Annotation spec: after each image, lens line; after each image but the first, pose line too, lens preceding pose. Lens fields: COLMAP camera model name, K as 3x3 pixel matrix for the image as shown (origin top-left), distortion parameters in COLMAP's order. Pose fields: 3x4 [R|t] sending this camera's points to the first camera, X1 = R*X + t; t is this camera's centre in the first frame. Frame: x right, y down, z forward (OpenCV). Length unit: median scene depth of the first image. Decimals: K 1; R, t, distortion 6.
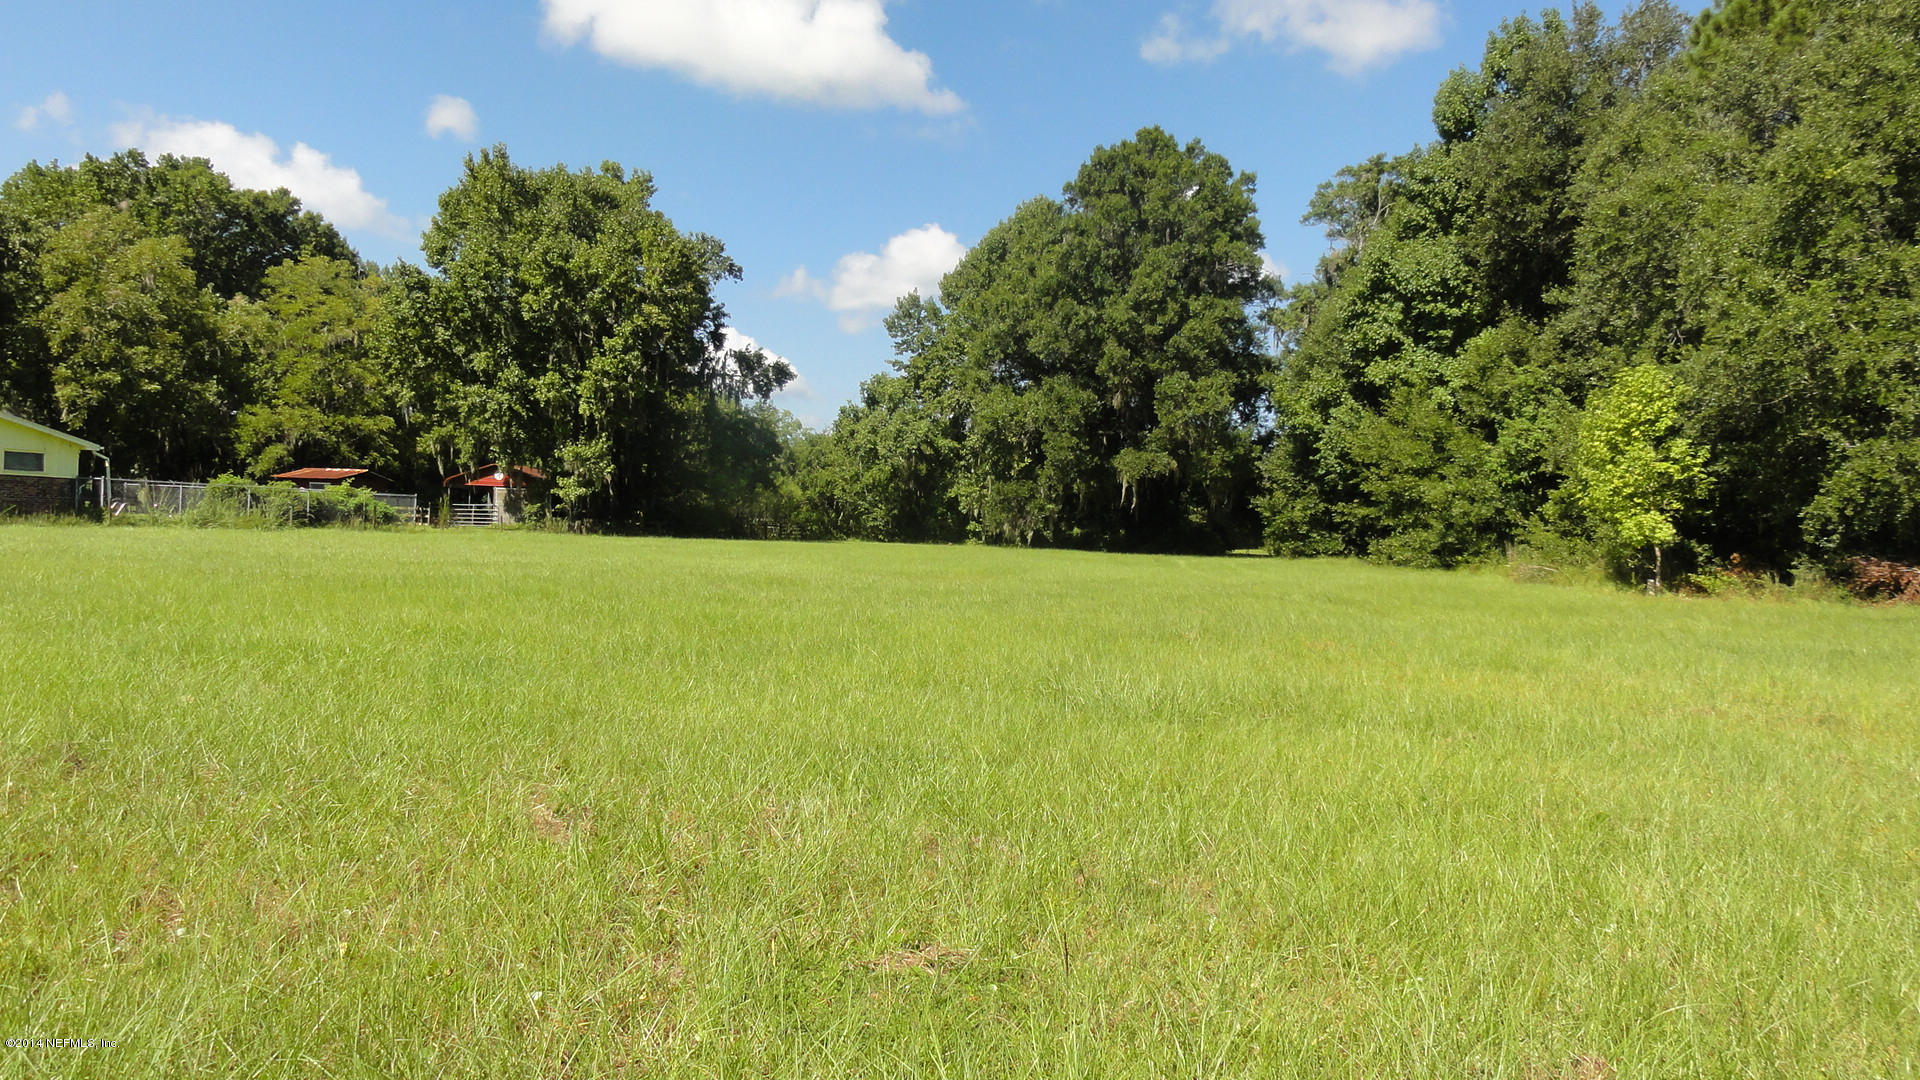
lens RADIAL K [[1356.4, 0, 960.0], [0, 1356.4, 540.0], [0, 0, 1]] dist [-0.002396, 0.011020]
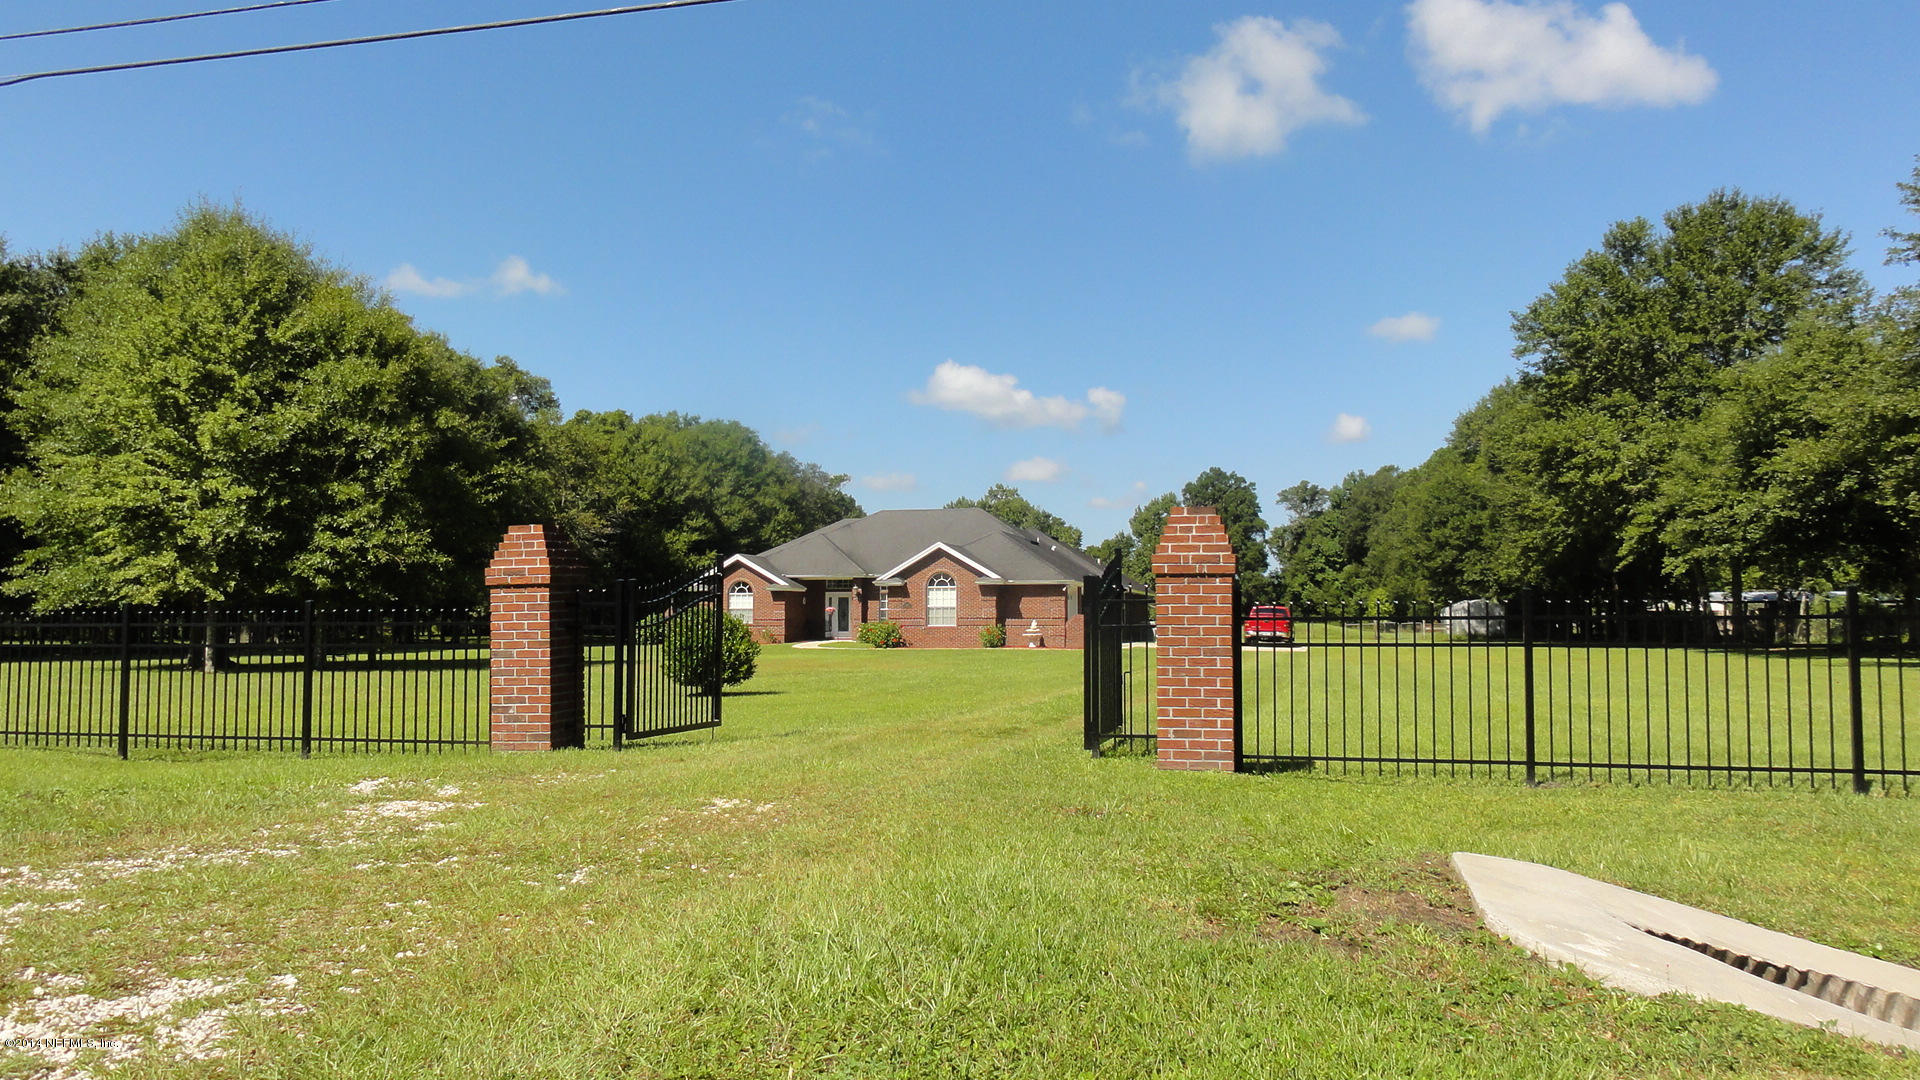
lens RADIAL K [[1356.4, 0, 960.0], [0, 1356.4, 540.0], [0, 0, 1]] dist [-0.002396, 0.011020]
pose [[0.994926, -0.034763, 0.094410, -0.714766], [0.041148, 0.996934, -0.066547, -0.016633], [-0.091807, 0.070094, 0.993307, -1.822470]]
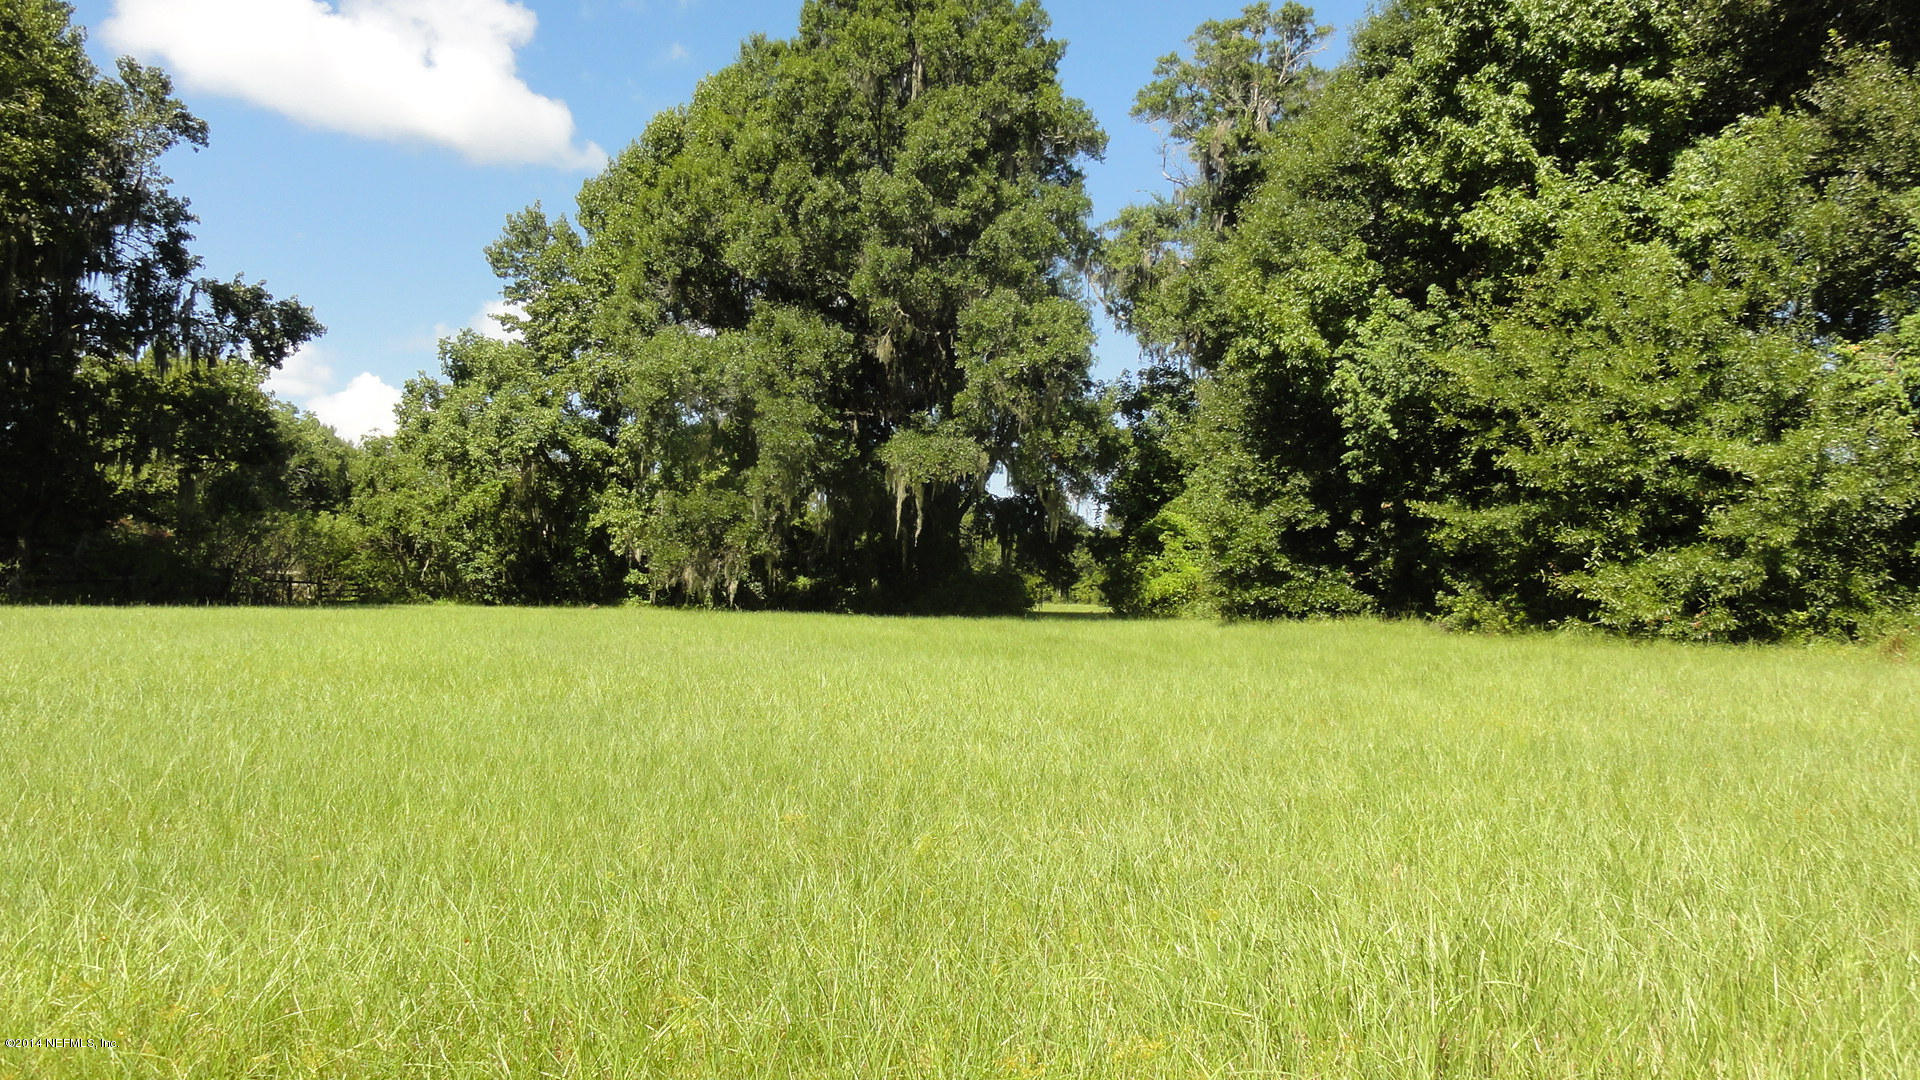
lens RADIAL K [[1356.4, 0, 960.0], [0, 1356.4, 540.0], [0, 0, 1]] dist [-0.002396, 0.011020]
pose [[0.973308, -0.009842, 0.229294, 0.015264], [0.019627, 0.998989, -0.040434, 0.001292], [-0.228664, 0.043855, 0.972517, 0.440618]]
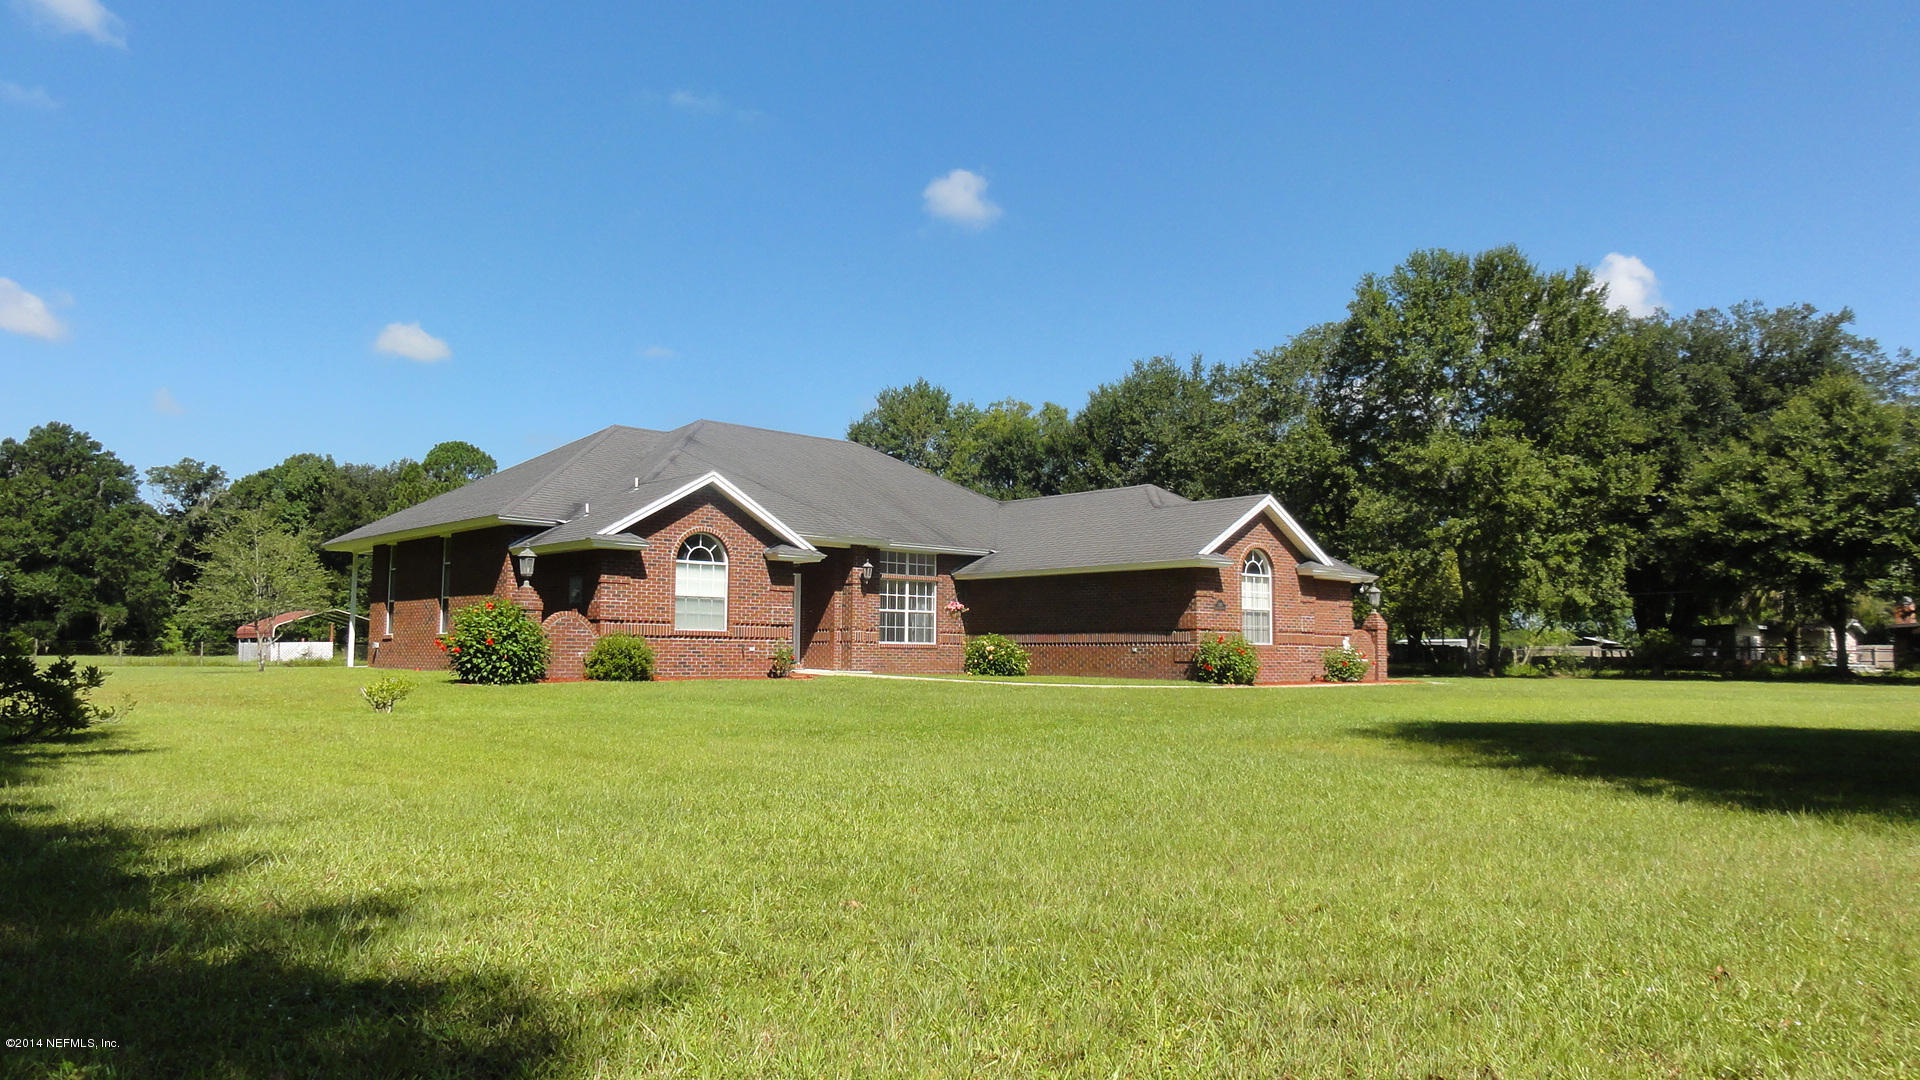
lens RADIAL K [[1356.4, 0, 960.0], [0, 1356.4, 540.0], [0, 0, 1]] dist [-0.002396, 0.011020]
pose [[0.468998, 0.040091, 0.882289, -1.076469], [0.018759, 0.998292, -0.055333, -0.027953], [-0.883000, 0.042502, 0.467445, -1.099802]]
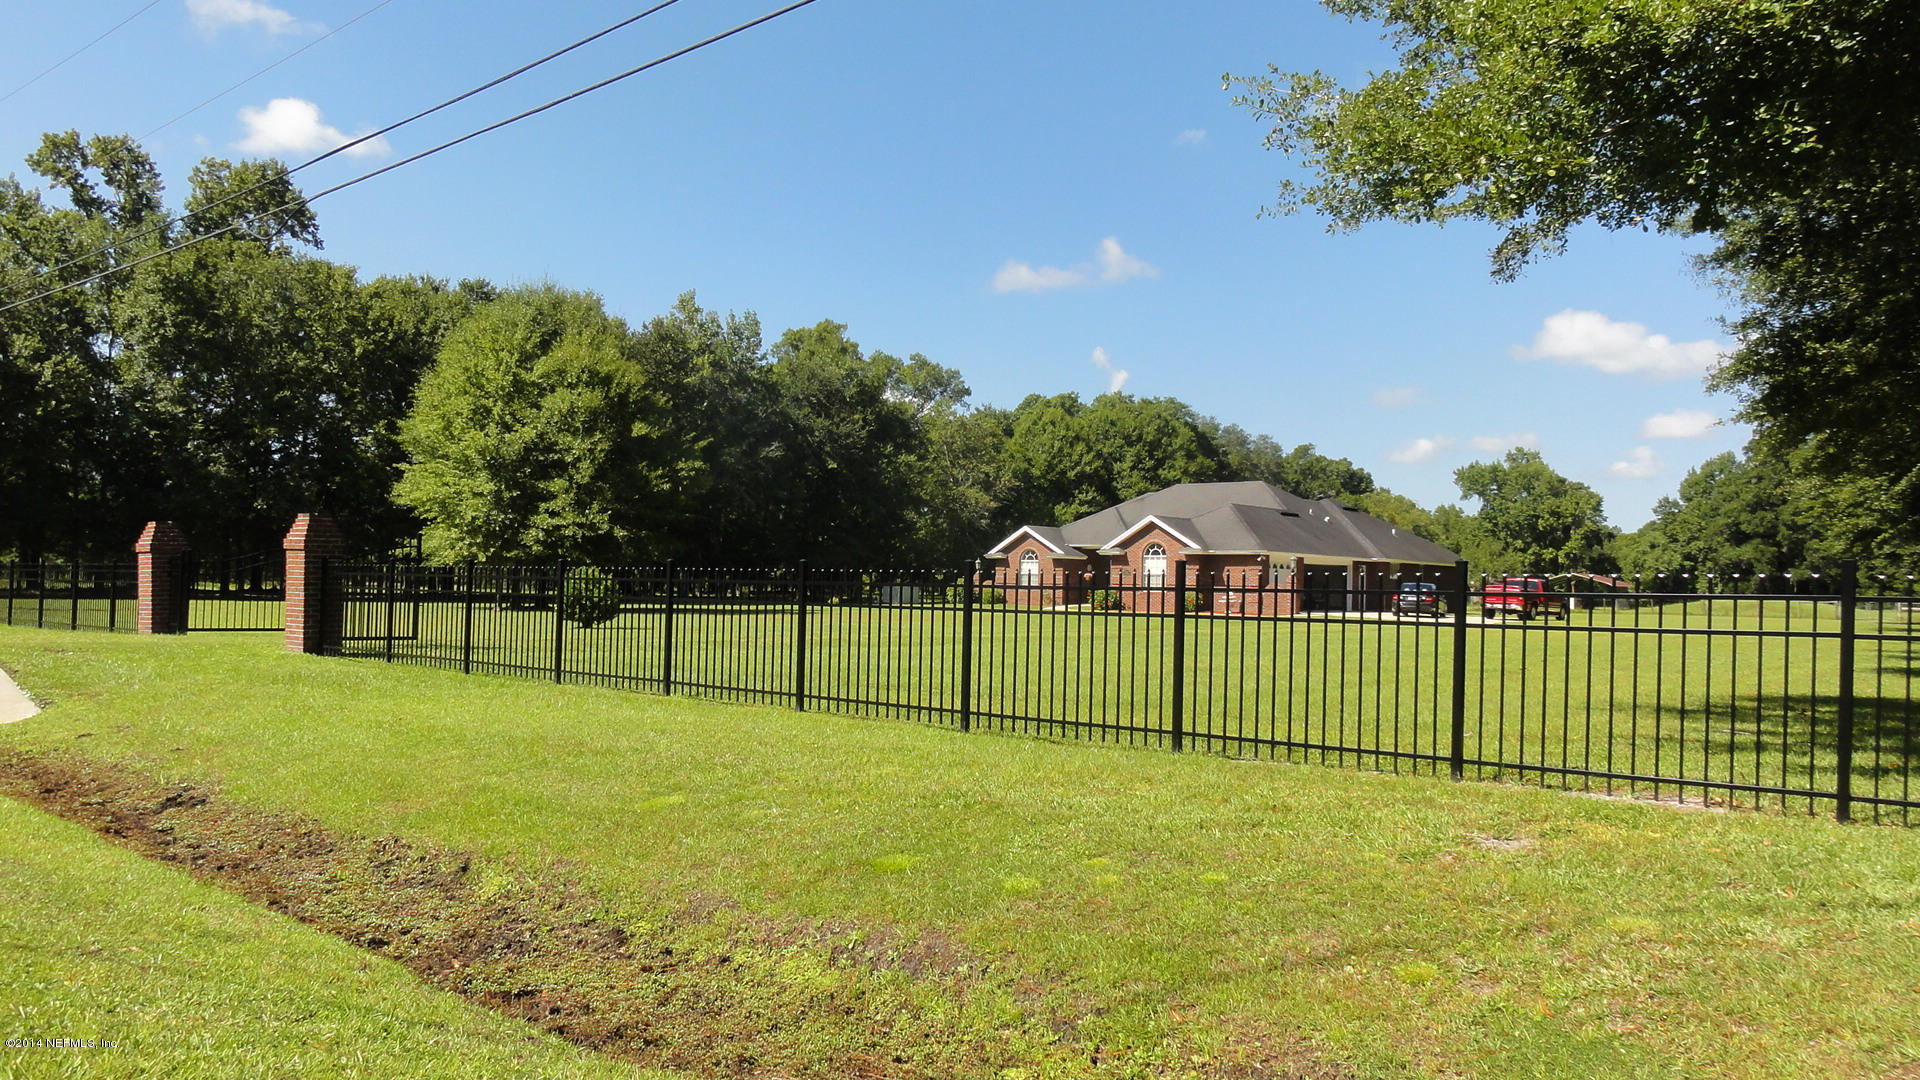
lens RADIAL K [[1356.4, 0, 960.0], [0, 1356.4, 540.0], [0, 0, 1]] dist [-0.002396, 0.011020]
pose [[0.936234, -0.034844, -0.349644, -0.436616], [0.016357, 0.998314, -0.055689, -0.005221], [0.350995, 0.046418, 0.935226, -1.895729]]
